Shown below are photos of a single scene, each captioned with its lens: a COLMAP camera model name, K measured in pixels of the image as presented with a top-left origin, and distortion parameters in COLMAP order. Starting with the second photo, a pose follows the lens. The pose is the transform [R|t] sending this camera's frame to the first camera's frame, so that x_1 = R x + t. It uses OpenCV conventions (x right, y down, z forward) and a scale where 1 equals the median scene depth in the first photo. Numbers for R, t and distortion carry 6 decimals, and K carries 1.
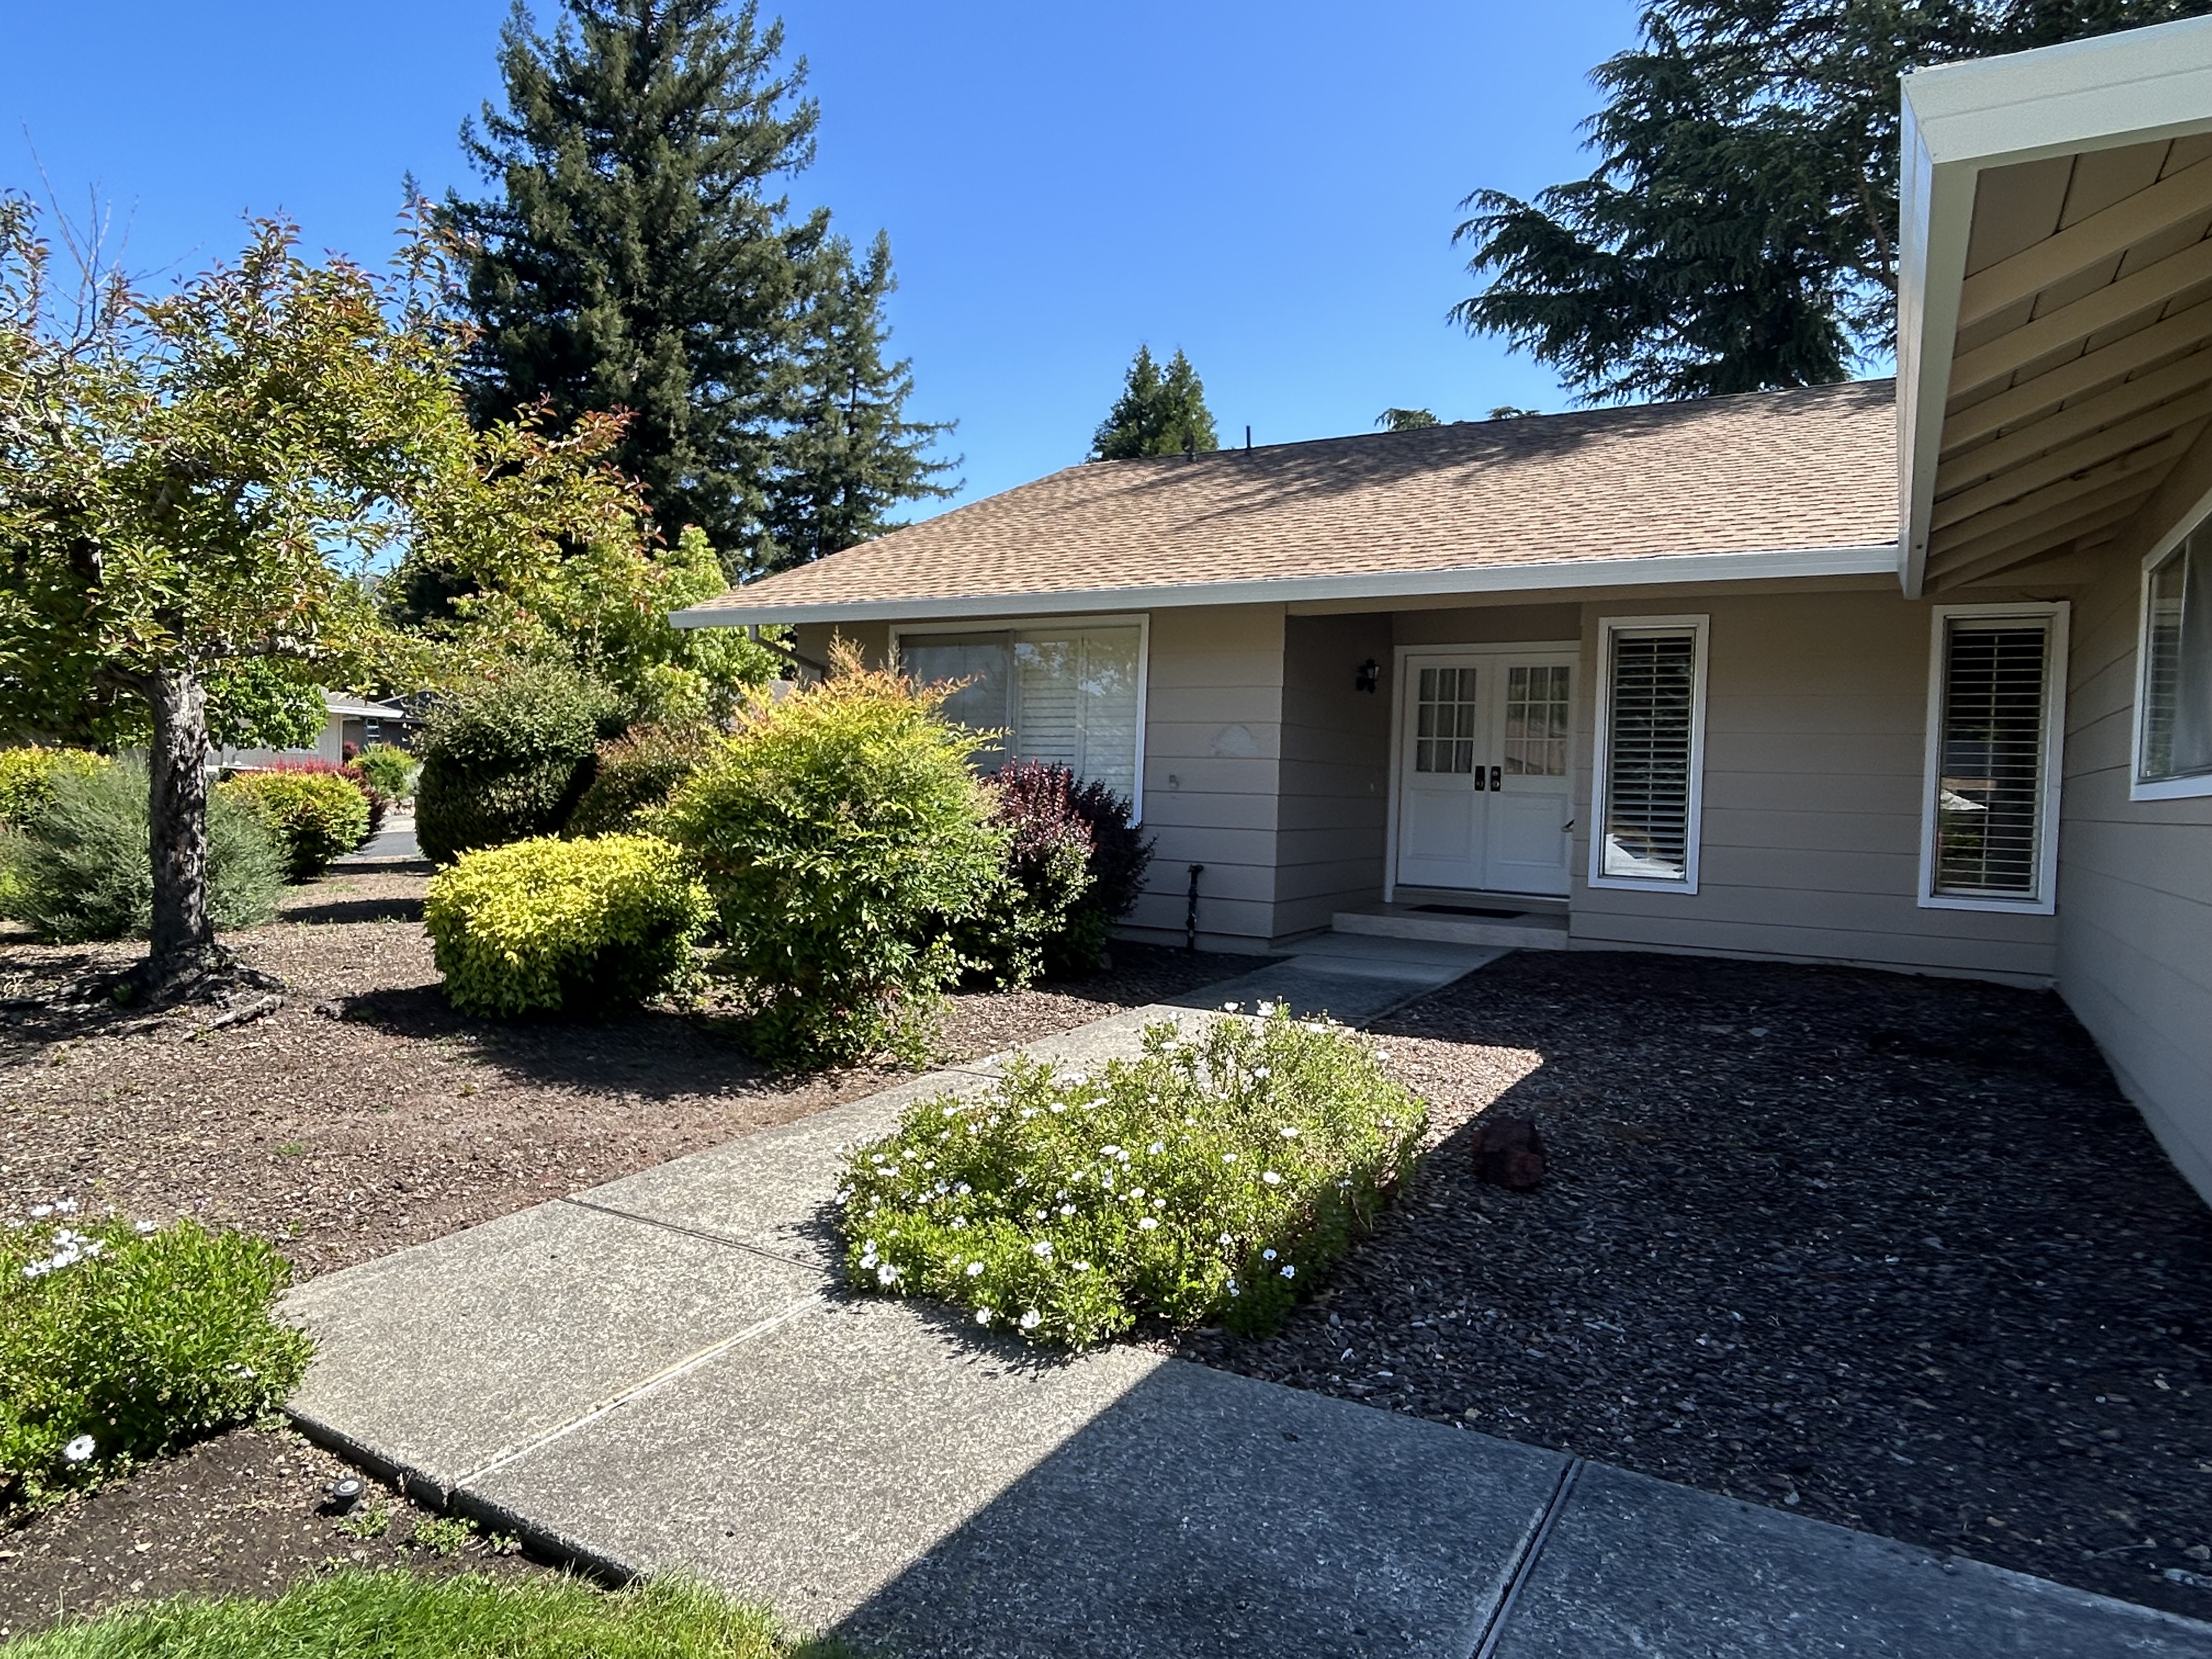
lens RADIAL K [[1370.4, 0, 1106.0], [0, 1370.4, 829.5], [0, 0, 1]] dist [-0.000554, -0.003562]
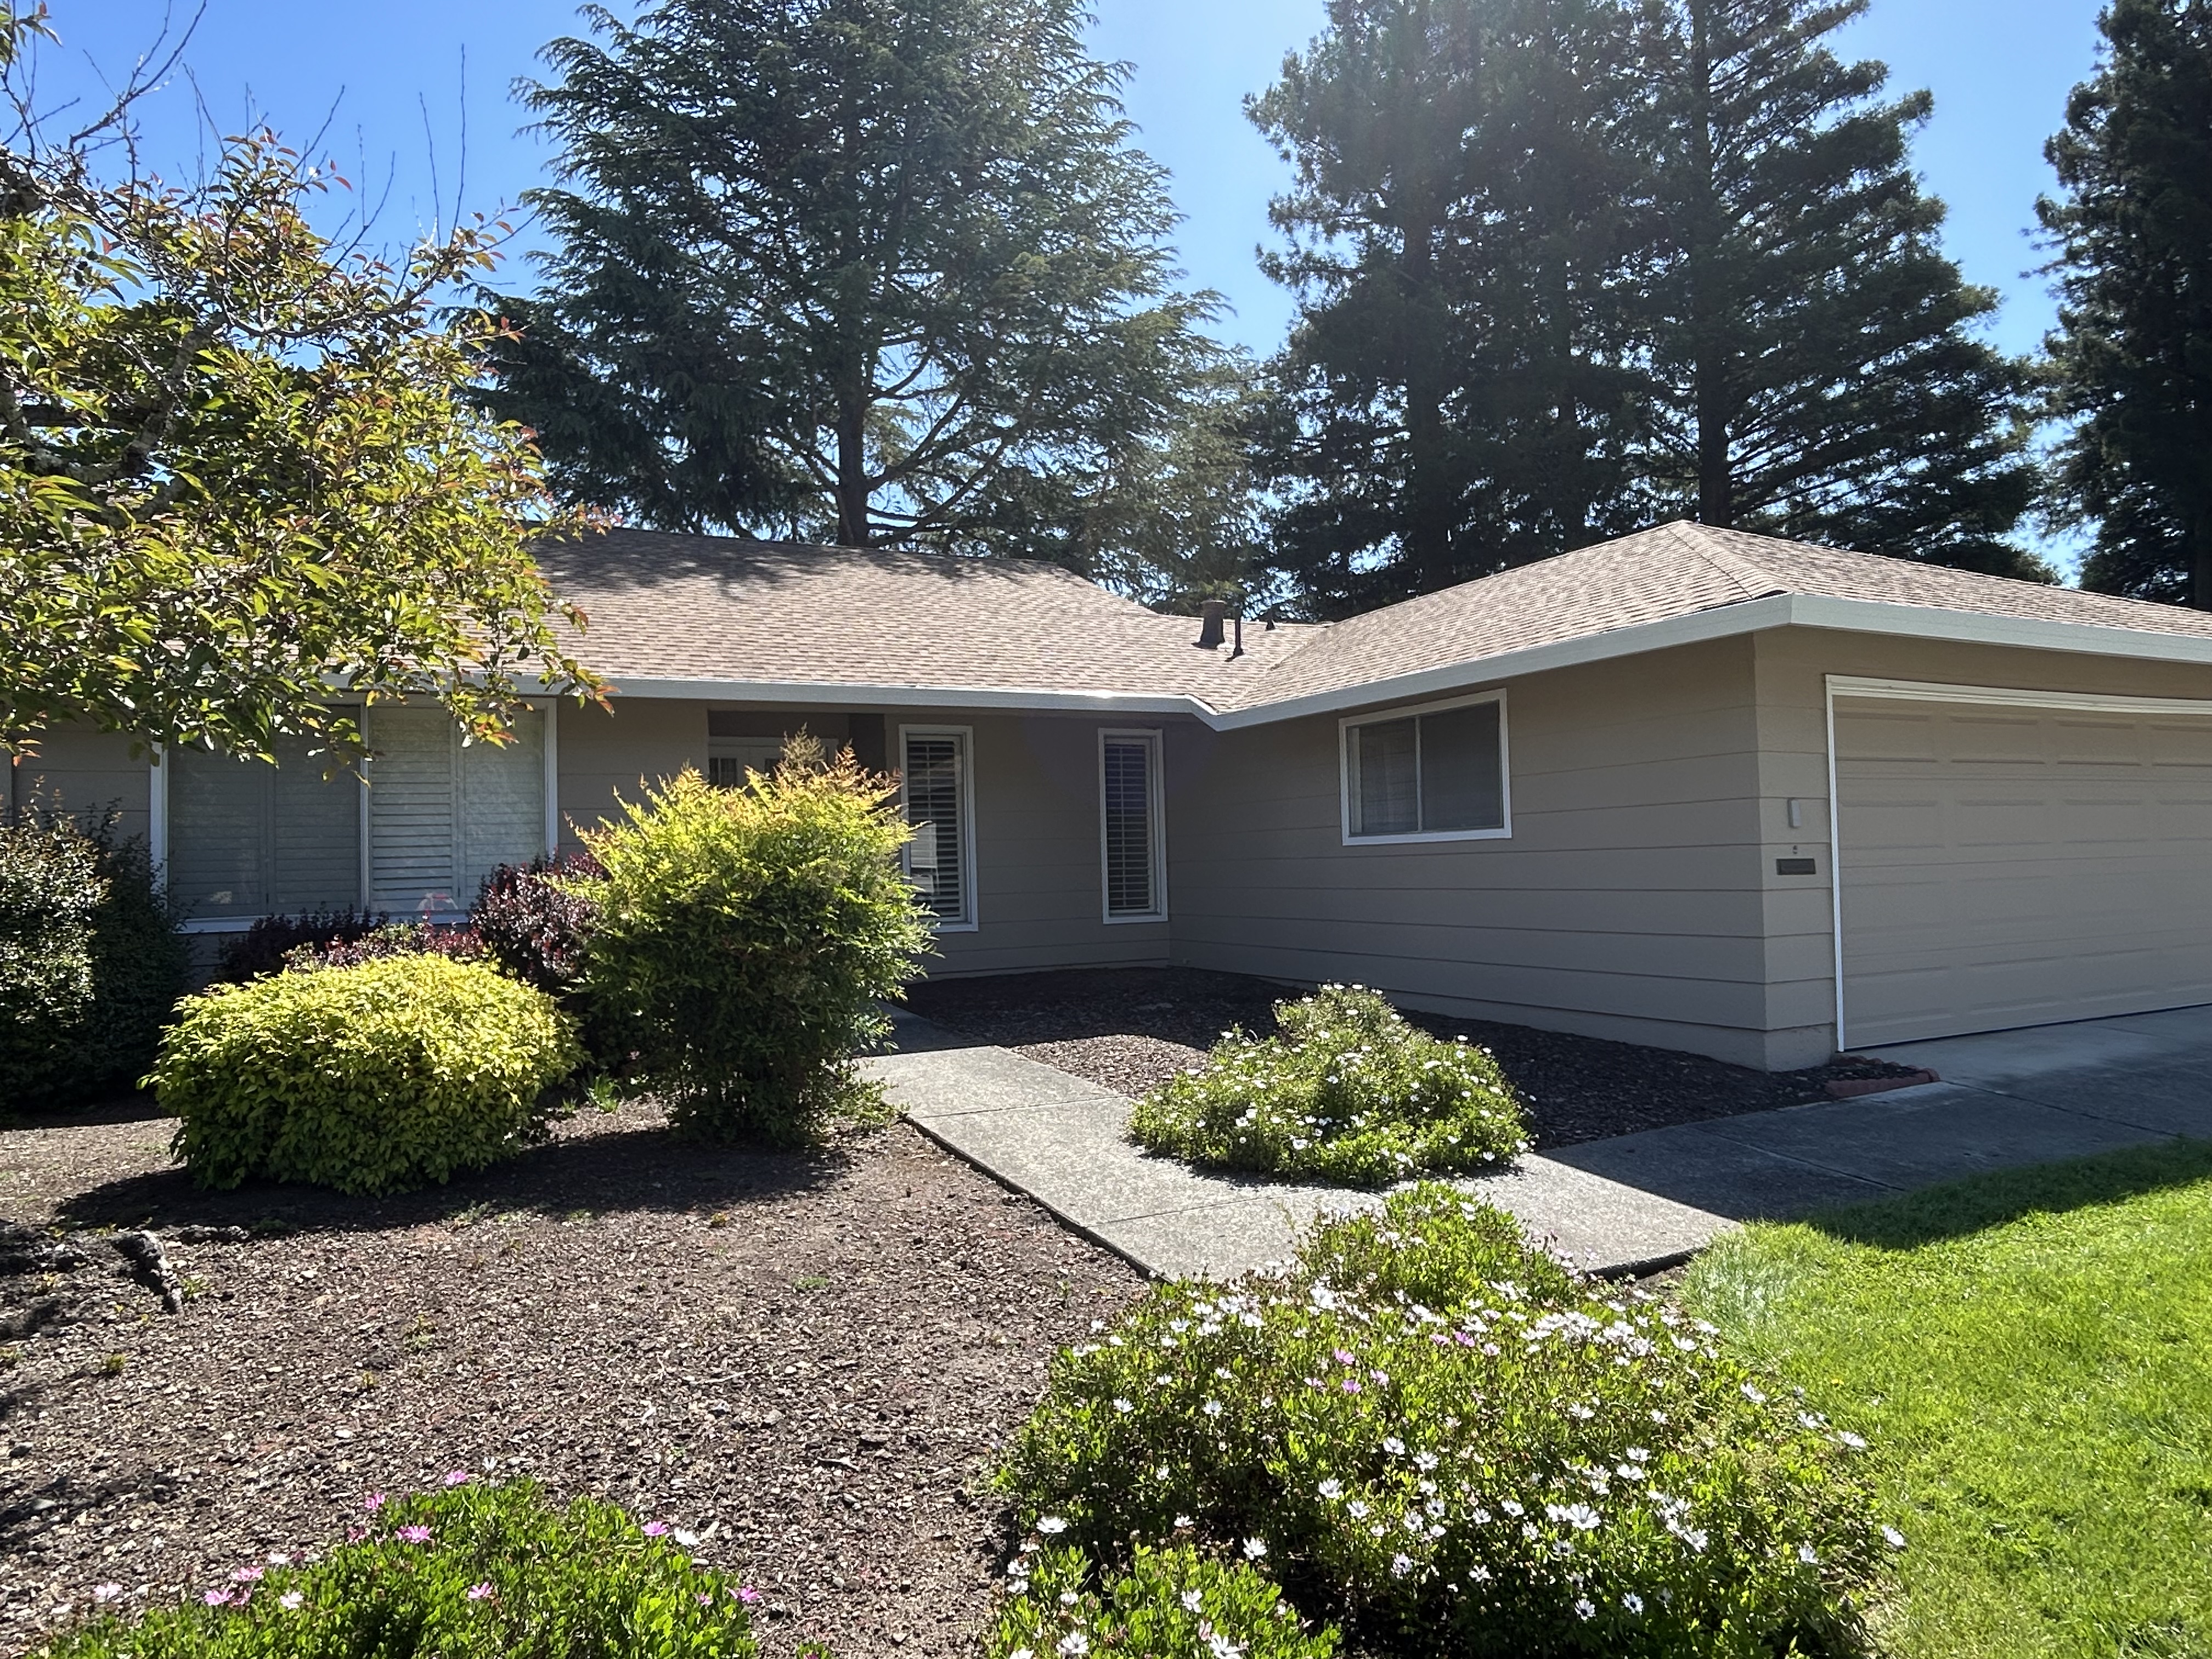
lens RADIAL K [[1370.4, 0, 1106.0], [0, 1370.4, 829.5], [0, 0, 1]] dist [-0.000554, -0.003562]
pose [[0.549419, -0.025263, 0.835165, -0.539696], [0.074261, 0.997064, -0.018693, -0.015353], [-0.832240, 0.072291, 0.549682, 0.134411]]
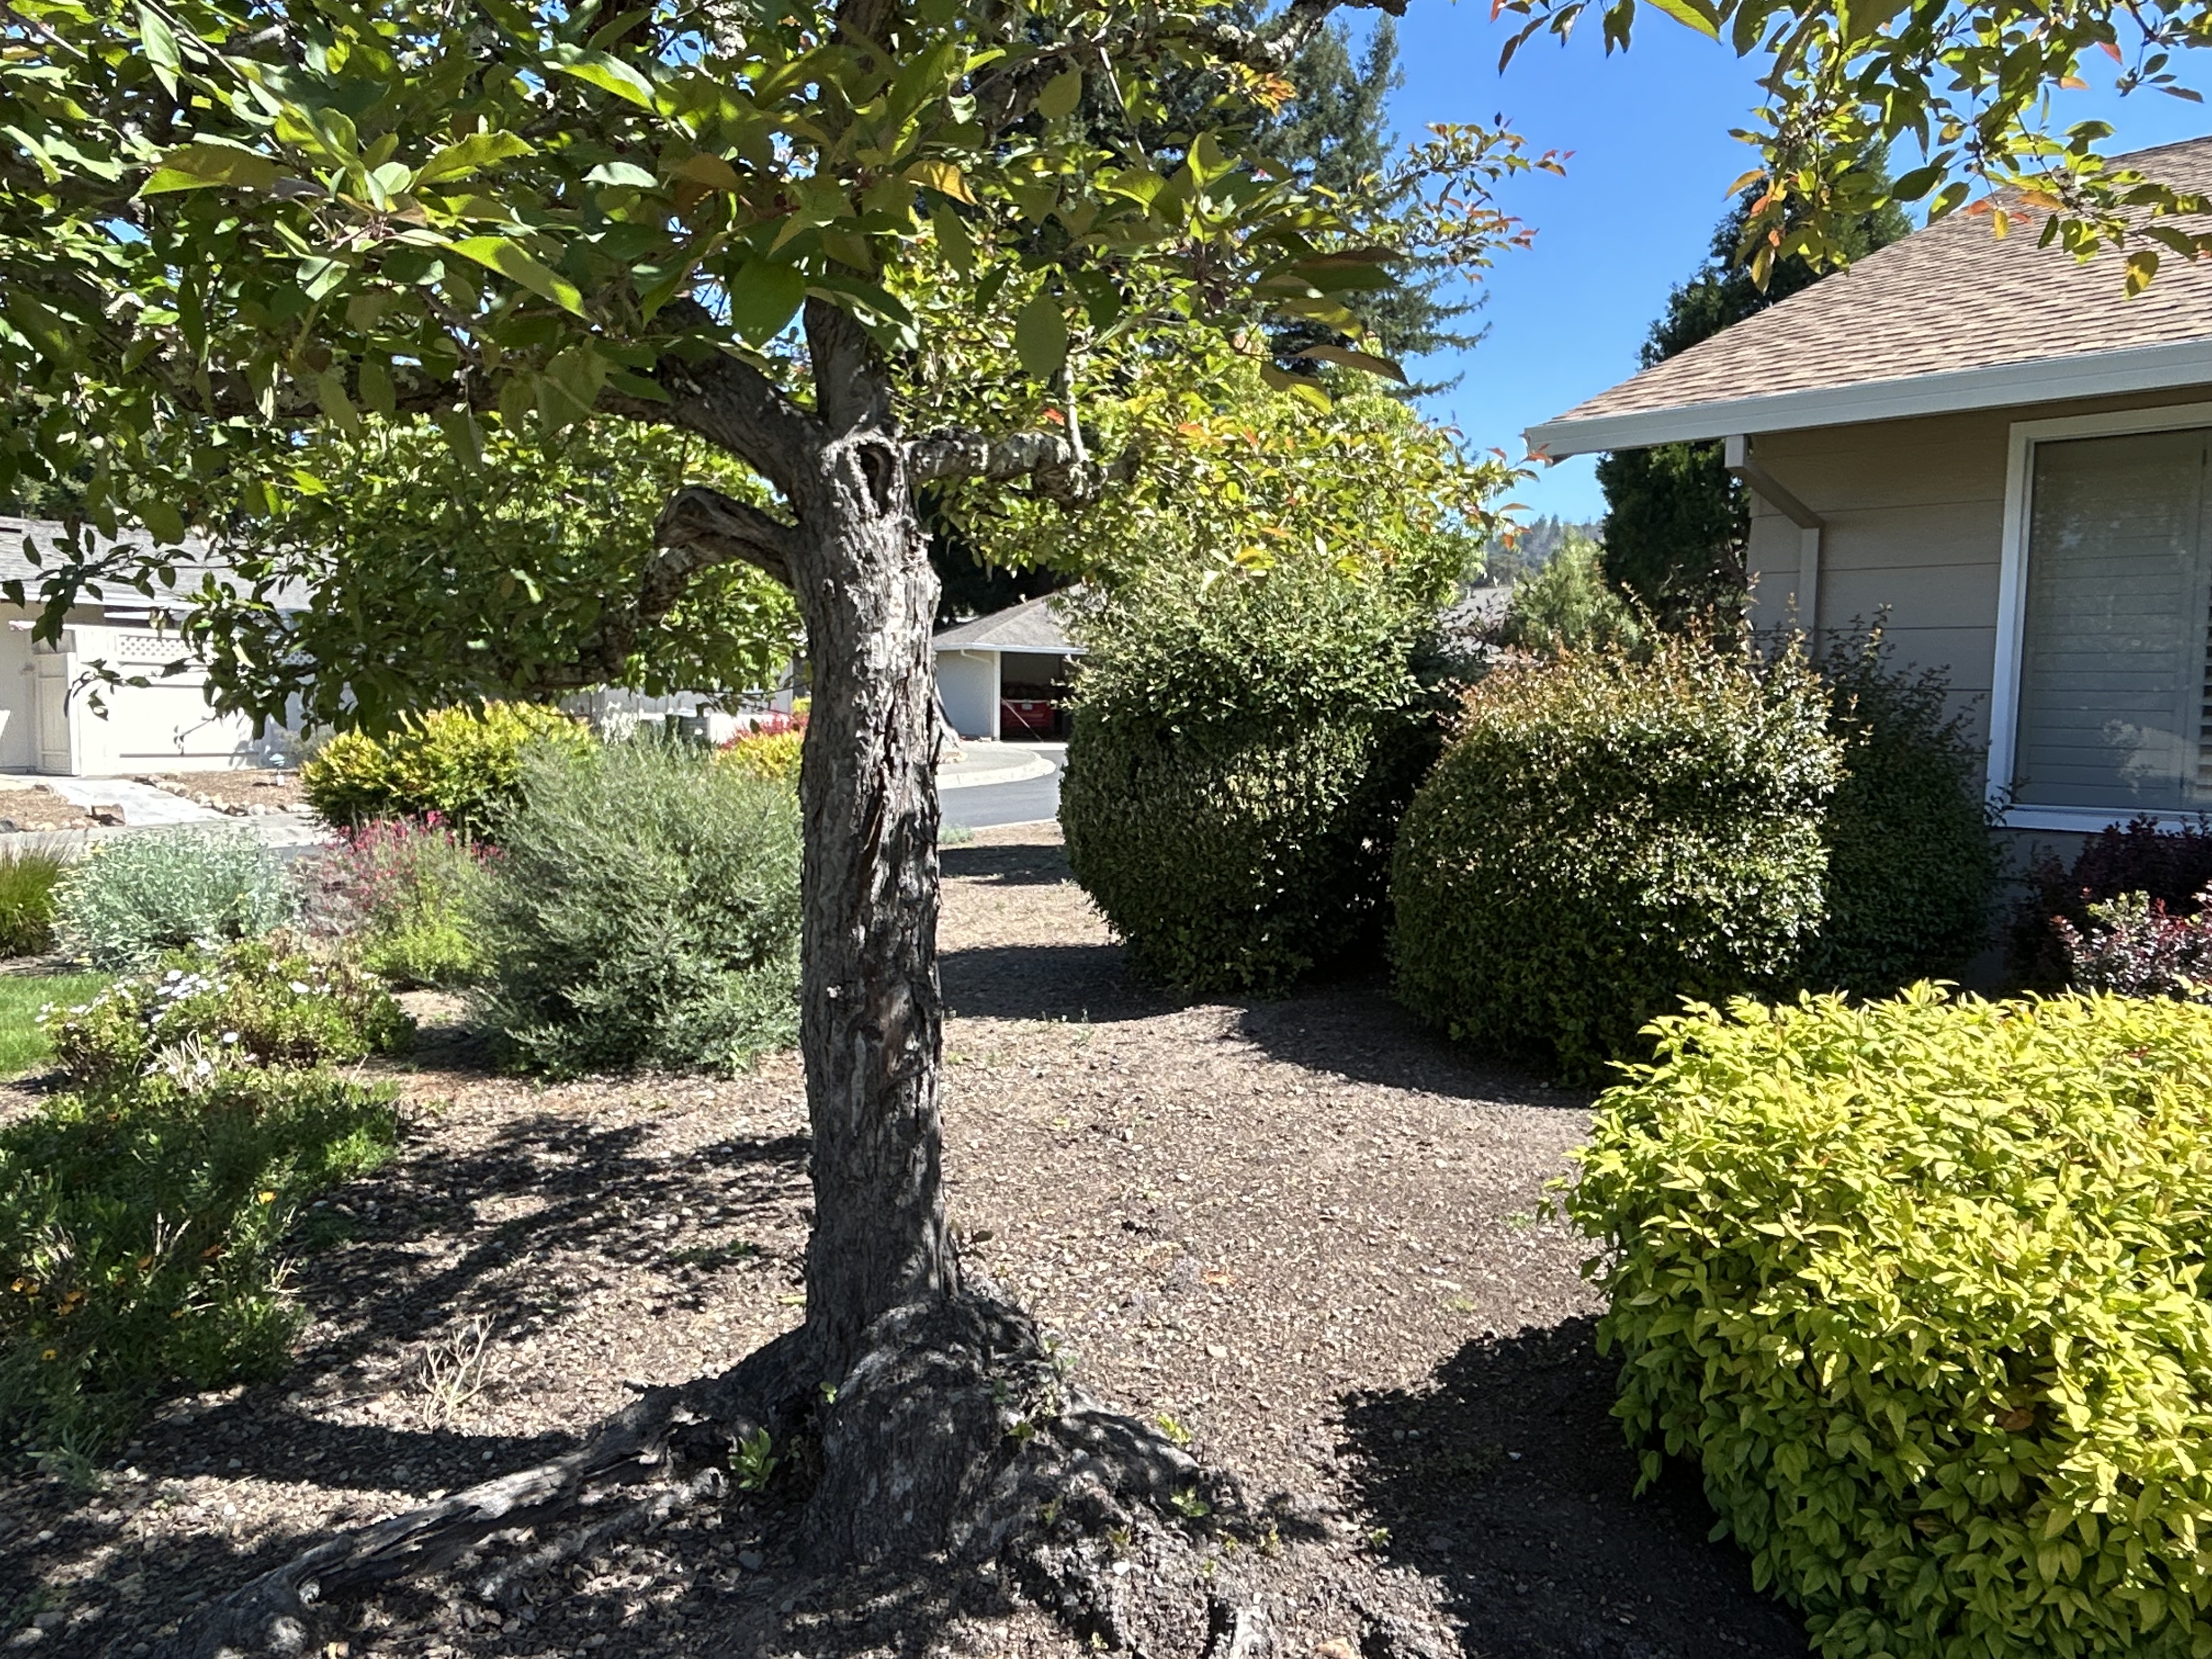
lens RADIAL K [[1567.4, 0, 1106.0], [0, 1567.4, 829.5], [0, 0, 1]] dist [-0.002778, -0.000924]
pose [[0.960927, 0.007424, -0.276703, -0.327181], [0.003750, 0.999199, 0.039830, -0.032808], [0.276777, -0.039312, 0.960130, 0.406724]]
